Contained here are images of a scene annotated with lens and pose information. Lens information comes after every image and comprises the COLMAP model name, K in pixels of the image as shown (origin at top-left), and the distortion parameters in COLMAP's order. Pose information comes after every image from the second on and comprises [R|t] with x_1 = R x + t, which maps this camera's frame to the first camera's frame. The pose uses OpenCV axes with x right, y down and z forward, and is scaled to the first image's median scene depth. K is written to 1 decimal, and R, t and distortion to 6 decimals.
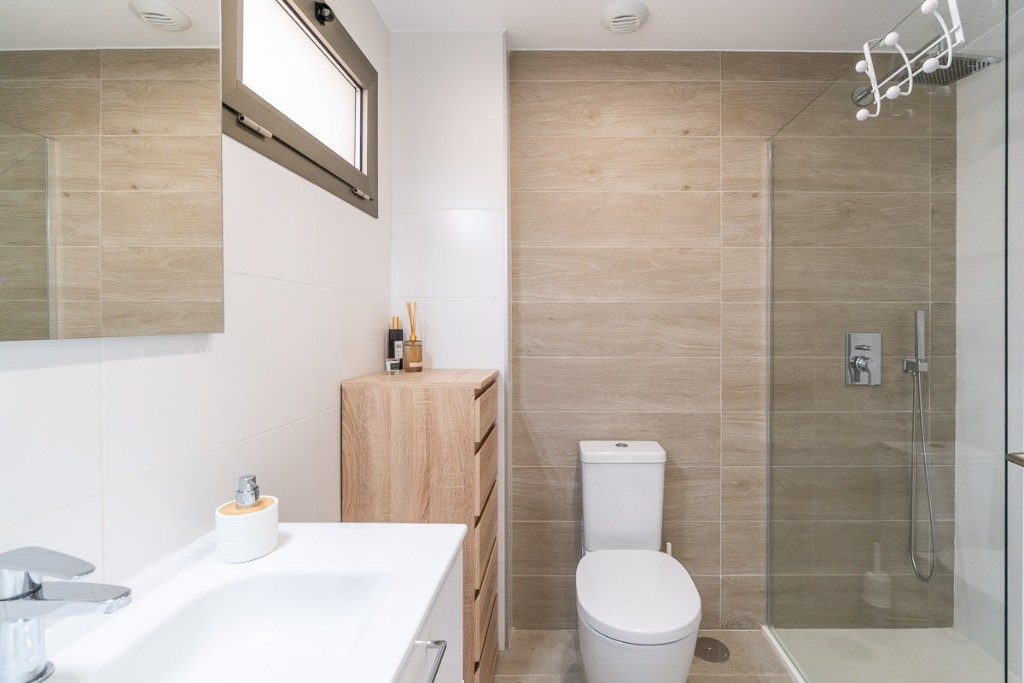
lens RADIAL K [[485.6, 0, 564.4], [0, 485.6, 327.0], [0, 0, 1]] dist [-0.005201, -0.000160]
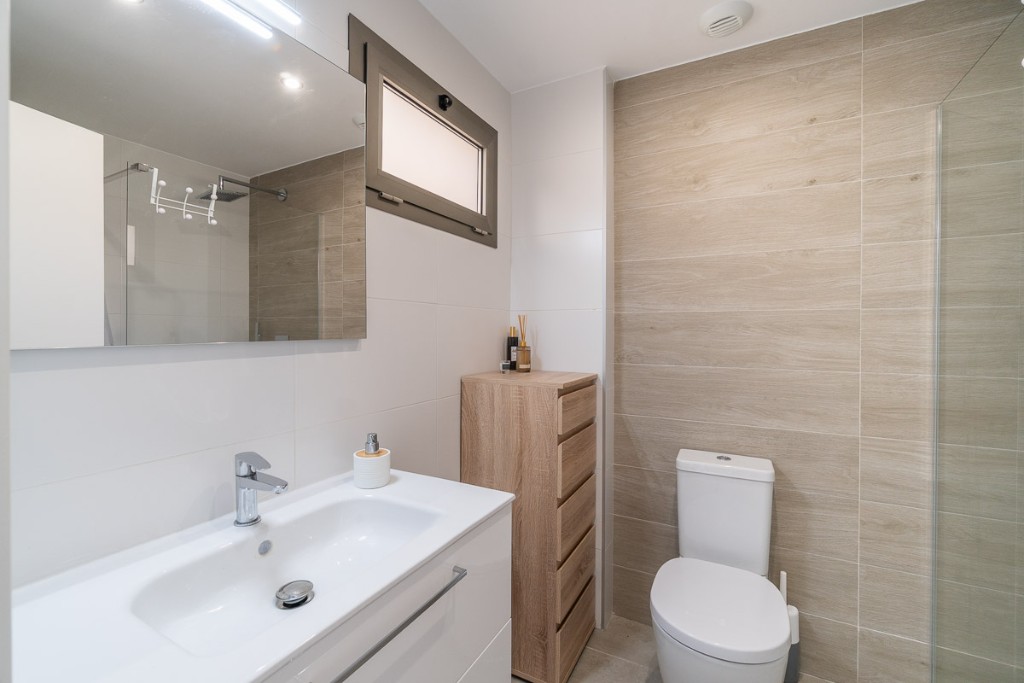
lens RADIAL K [[452.2, 0, 487.8], [0, 452.2, 334.2], [0, 0, 1]] dist [-0.000298, 0.000181]
pose [[0.872561, 0.005610, -0.488473, 0.139907], [-0.006562, 0.999978, -0.000238, -0.001584], [0.488461, 0.003413, 0.872579, -0.022856]]
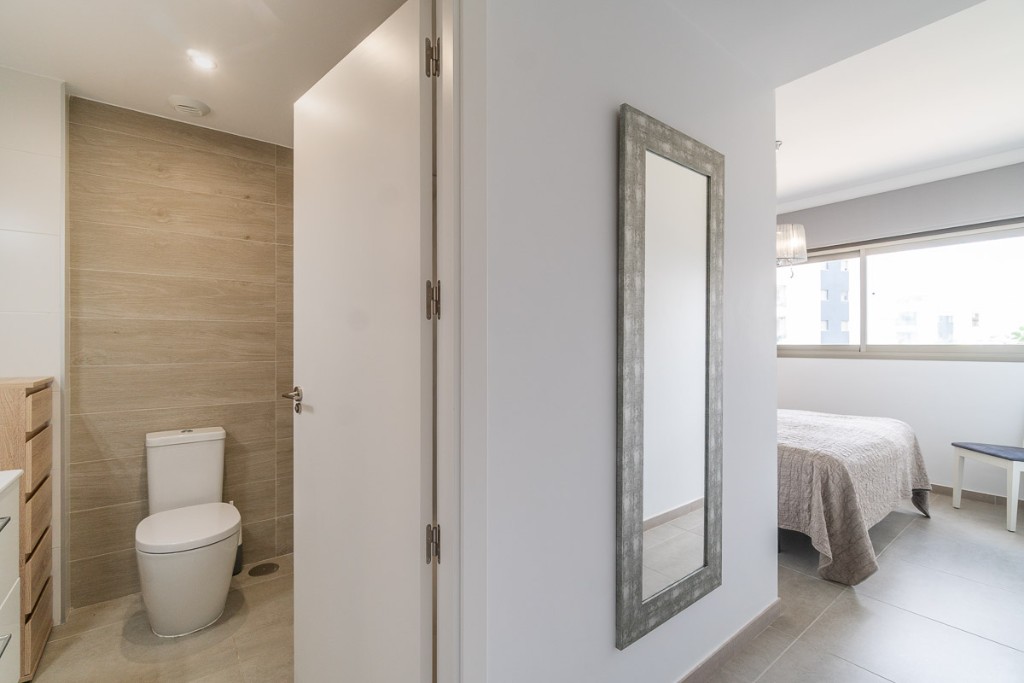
lens RADIAL K [[445.8, 0, 507.8], [0, 445.8, 338.9], [0, 0, 1]] dist [-0.008329, 0.000087]
pose [[0.785654, 0.002308, 0.618662, 0.055183], [0.008218, 0.999866, -0.014166, 0.021299], [-0.618612, 0.016213, 0.785530, -0.432795]]
